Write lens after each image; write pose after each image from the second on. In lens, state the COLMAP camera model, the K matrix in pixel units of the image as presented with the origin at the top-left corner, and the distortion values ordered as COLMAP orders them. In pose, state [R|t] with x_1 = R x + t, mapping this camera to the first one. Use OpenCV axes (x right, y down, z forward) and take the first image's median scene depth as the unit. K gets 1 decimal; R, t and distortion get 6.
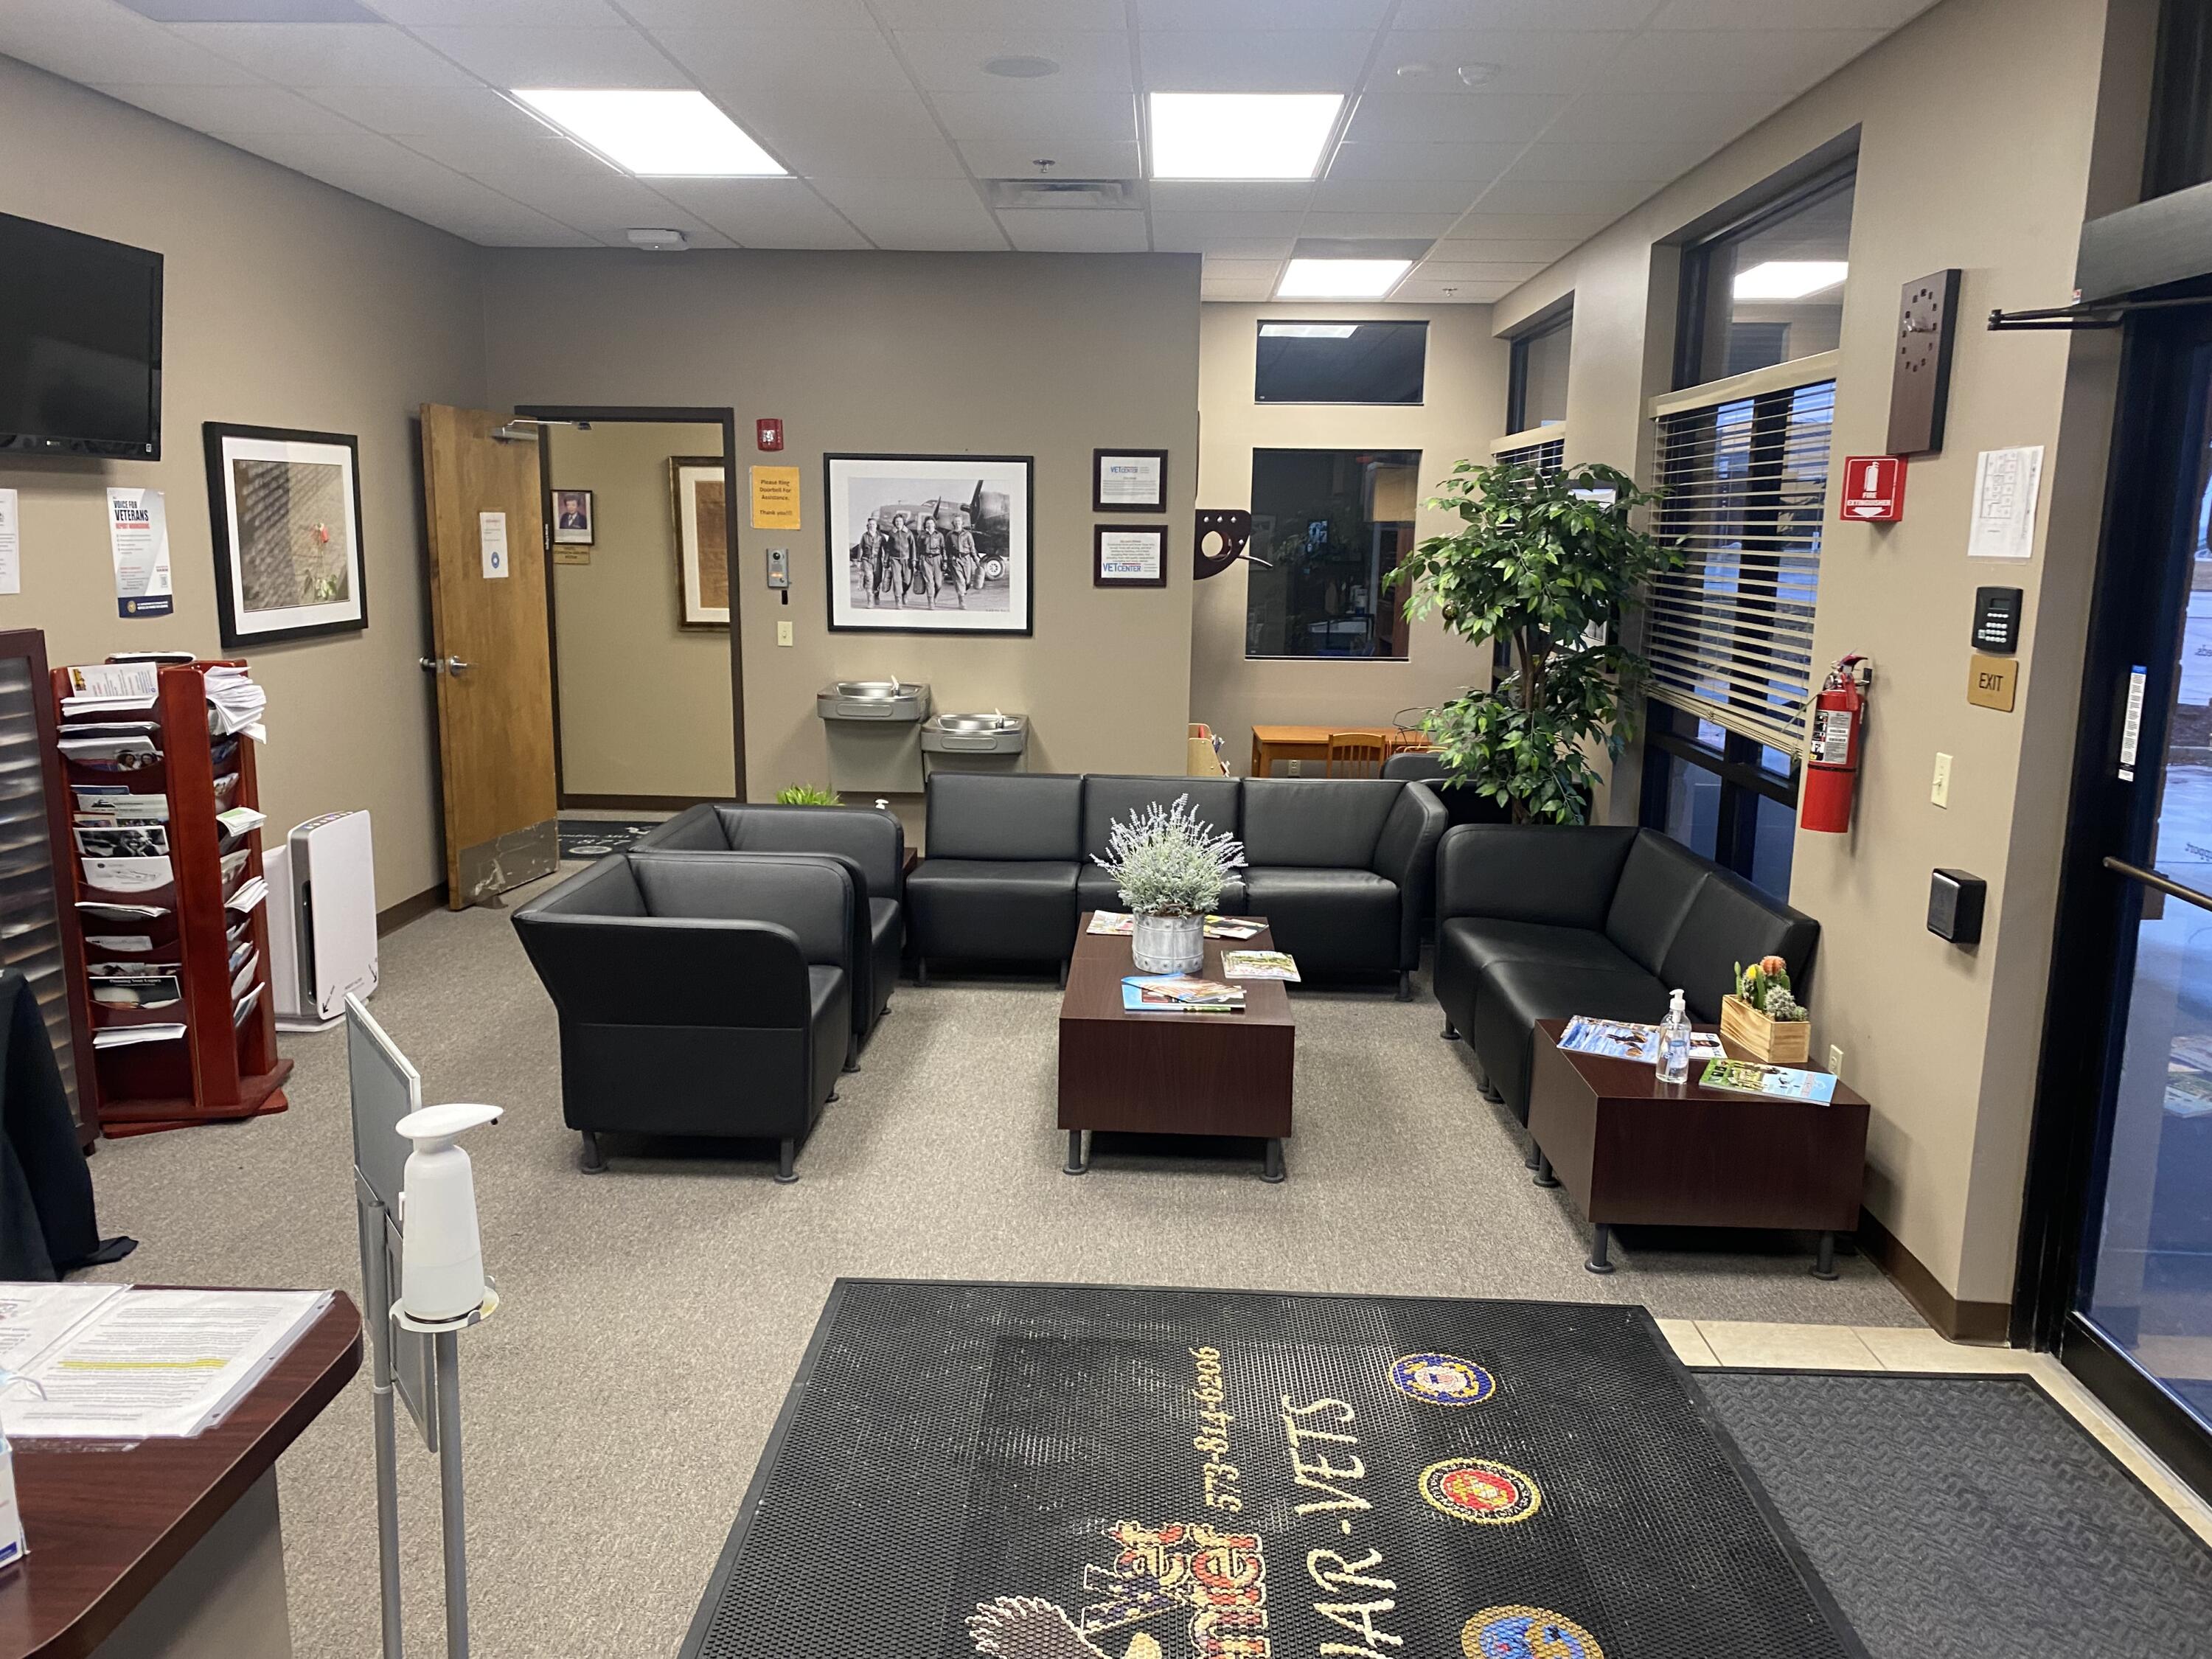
lens RADIAL K [[1694.9, 0, 1106.0], [0, 1694.9, 829.5], [0, 0, 1]] dist [0.000948, 0.000172]
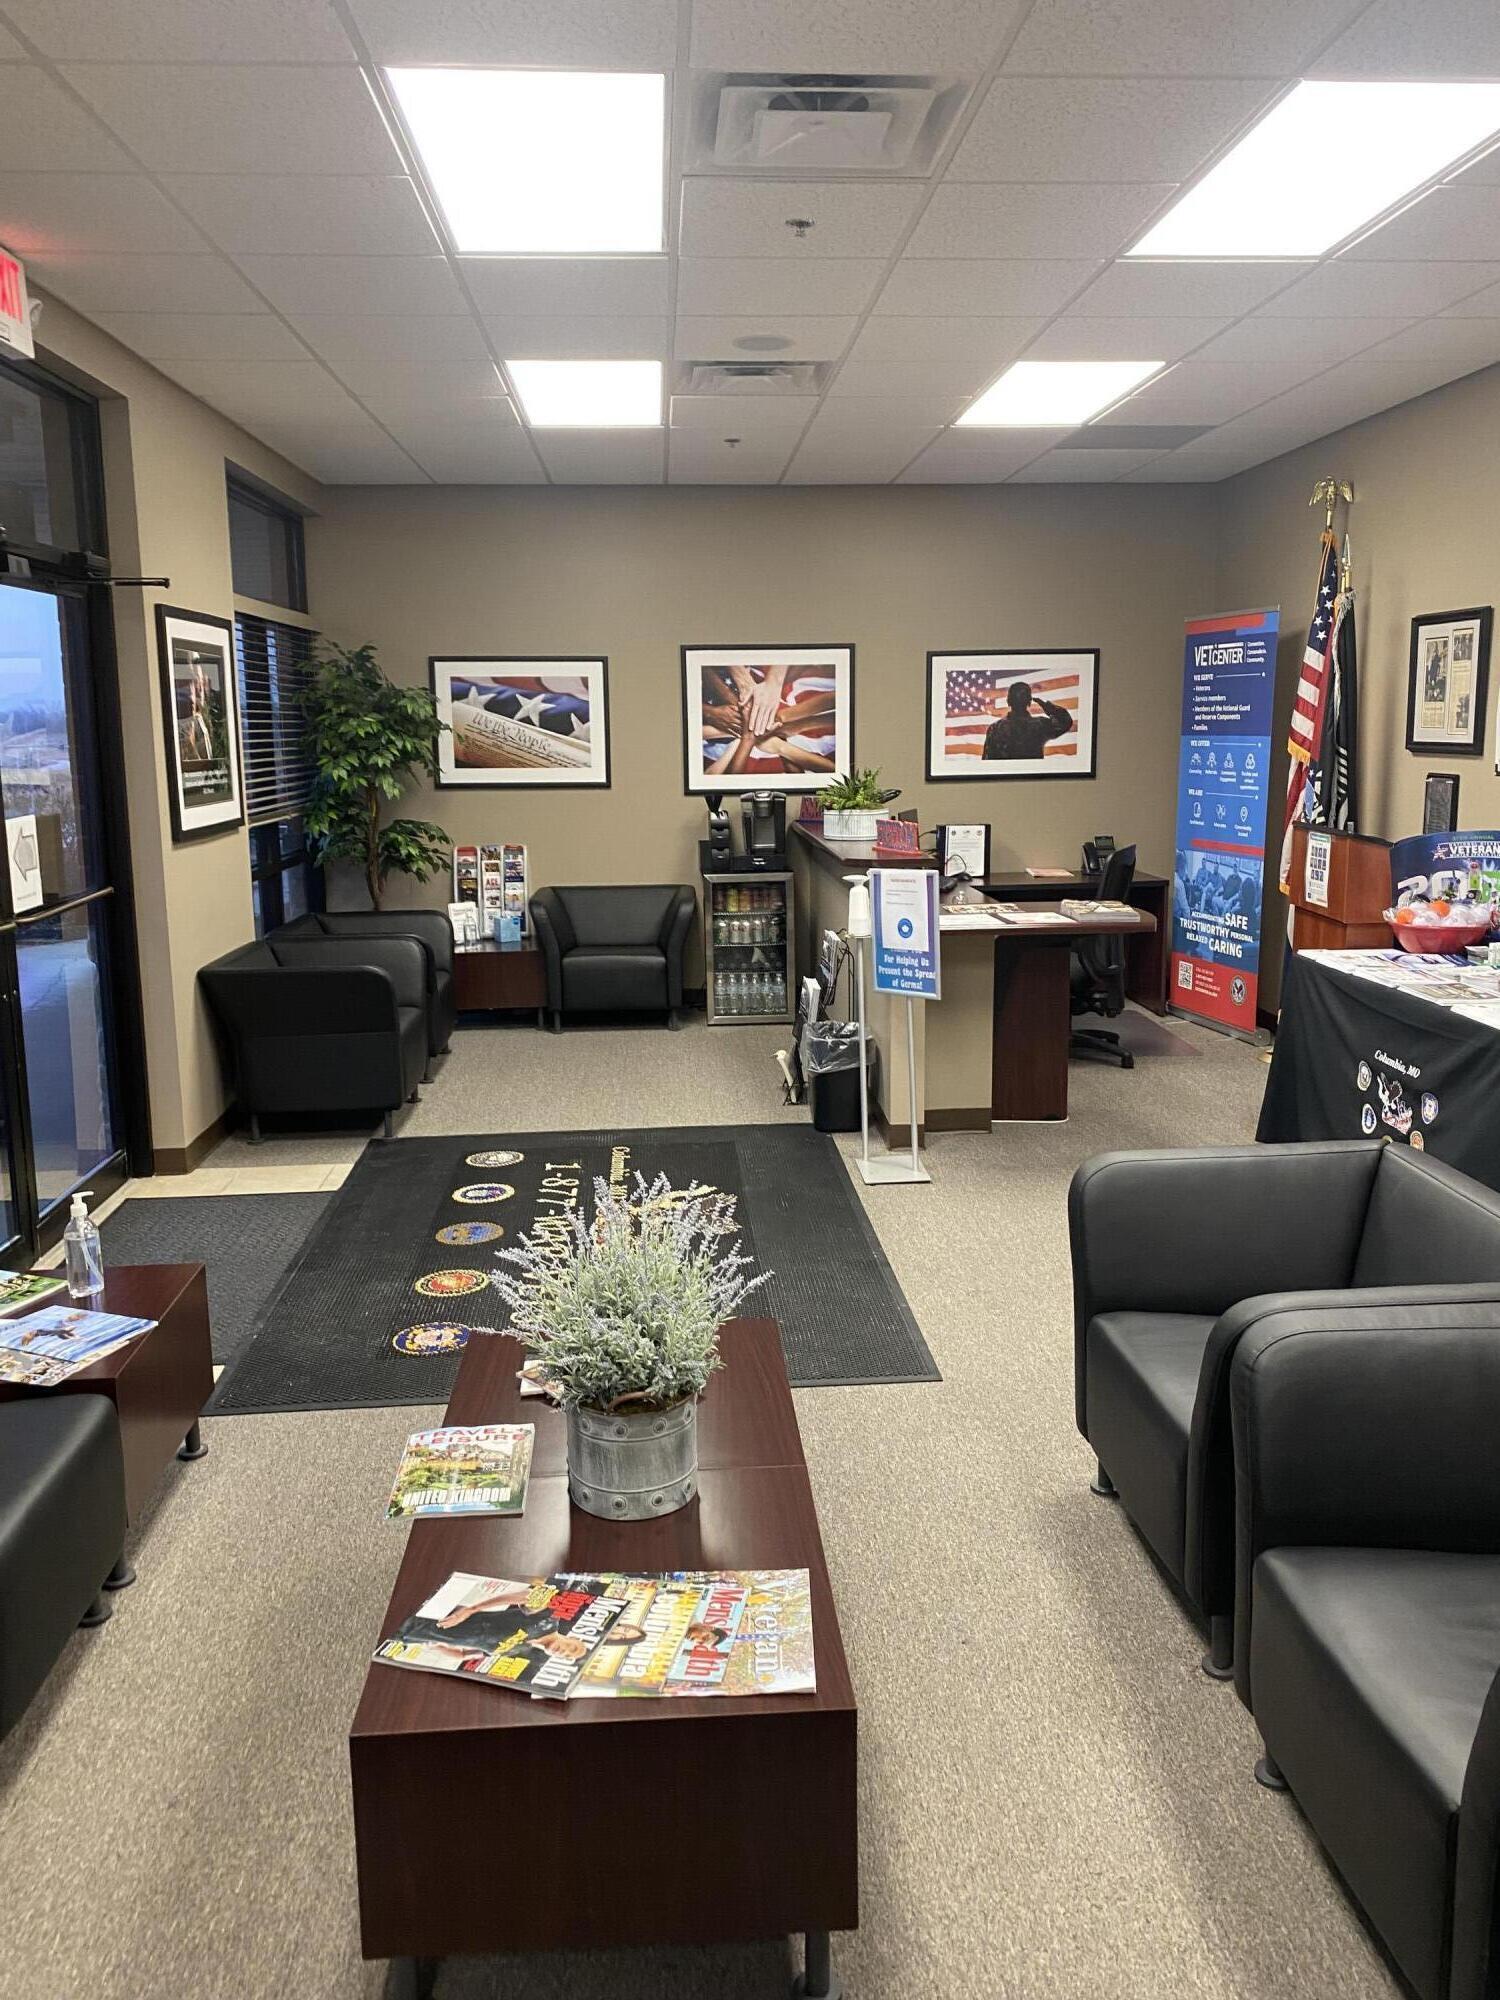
lens RADIAL K [[1532.4, 0, 750.0], [0, 1532.4, 1000.0], [0, 0, 1]] dist [0.000948, 0.000172]
pose [[-0.995048, 0.008184, -0.099061, 0.071122], [-0.027103, 0.936503, 0.349611, -0.355431], [0.095632, 0.350564, -0.931643, 2.099436]]
